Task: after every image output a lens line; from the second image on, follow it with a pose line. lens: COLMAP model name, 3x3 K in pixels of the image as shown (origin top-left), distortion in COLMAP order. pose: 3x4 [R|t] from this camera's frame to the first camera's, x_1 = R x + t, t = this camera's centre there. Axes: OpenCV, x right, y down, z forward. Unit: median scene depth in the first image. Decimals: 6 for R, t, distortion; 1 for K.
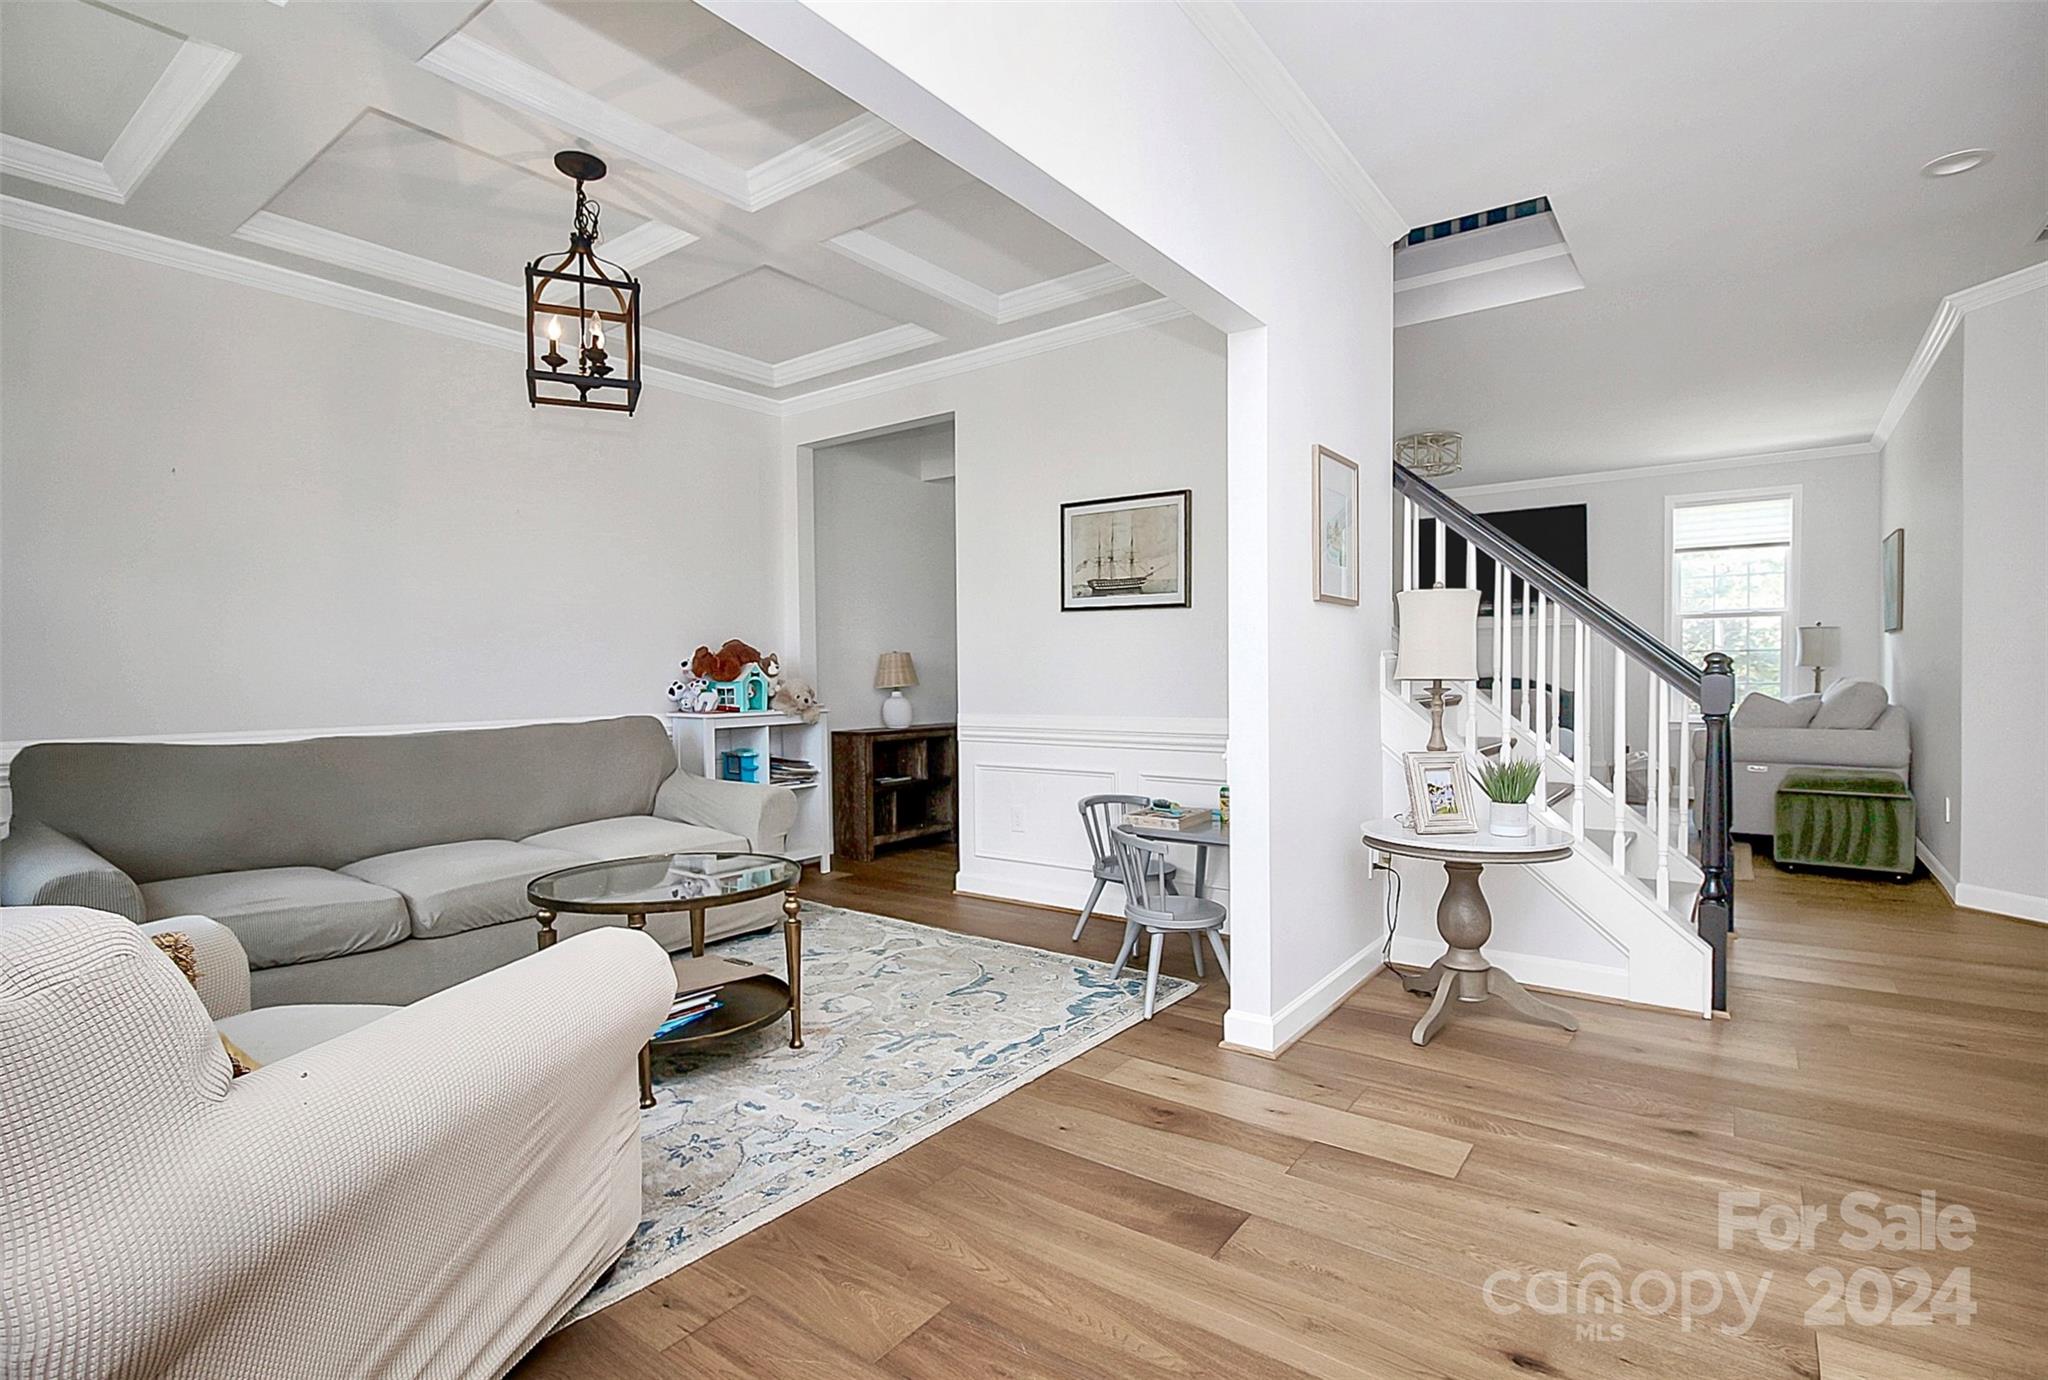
lens RADIAL K [[989.1, 0, 1017.4], [0, 989.1, 693.1], [0, 0, 1]] dist [-0.003372, -0.000414]
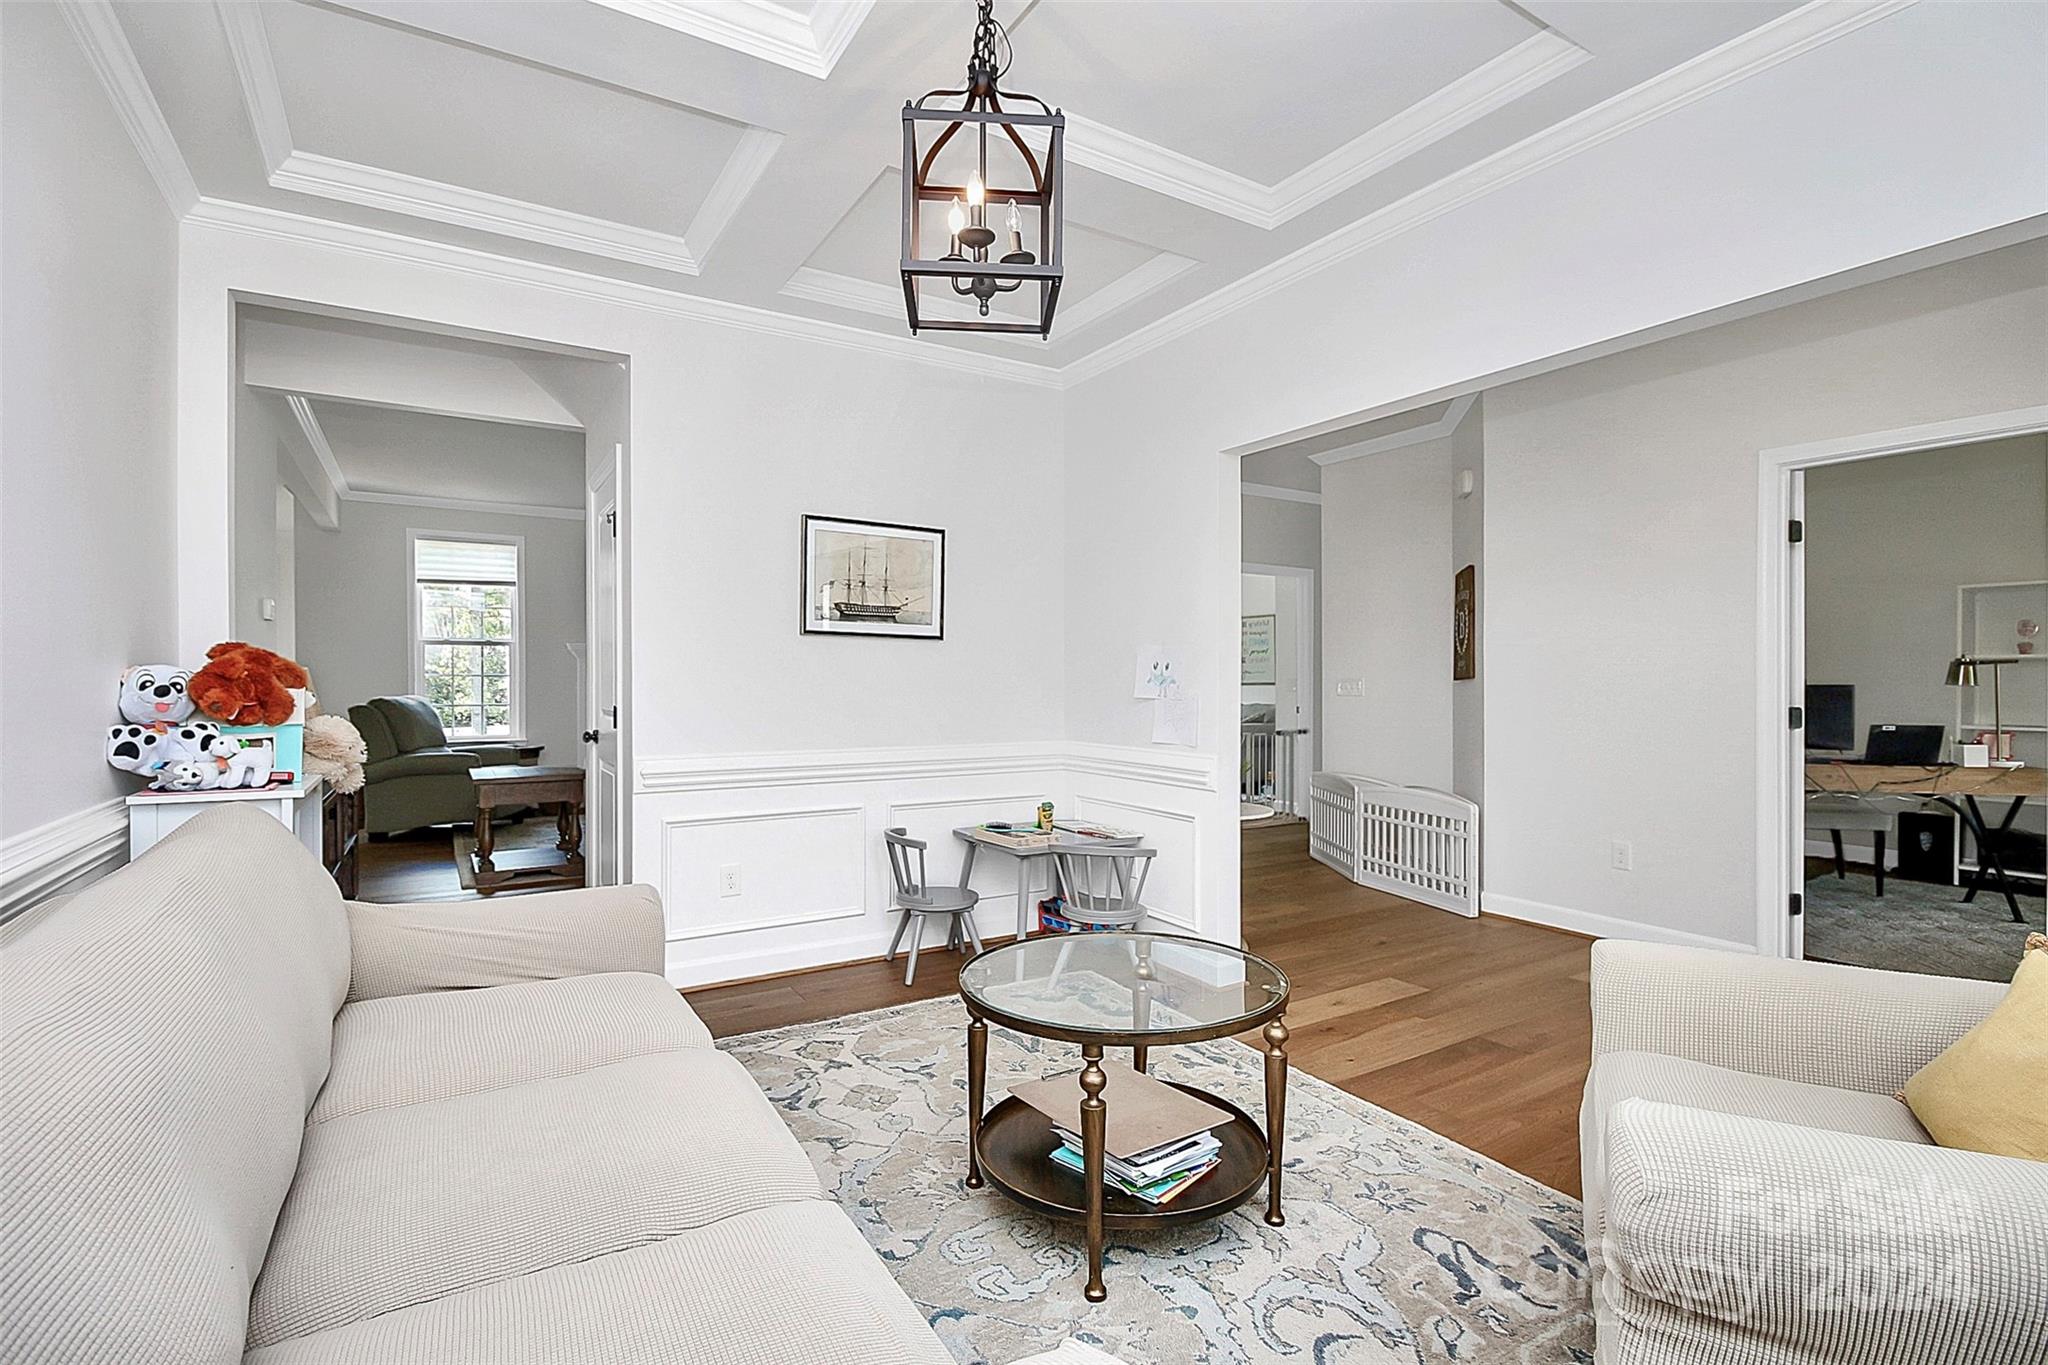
lens RADIAL K [[966.5, 0, 1018.4], [0, 966.5, 683.7], [0, 0, 1]] dist [-0.004386, -0.000812]
pose [[0.361998, 0.010723, 0.932117, -0.727464], [0.019959, 0.999615, -0.019250, -0.018315], [-0.931965, 0.025573, 0.361645, 0.531384]]
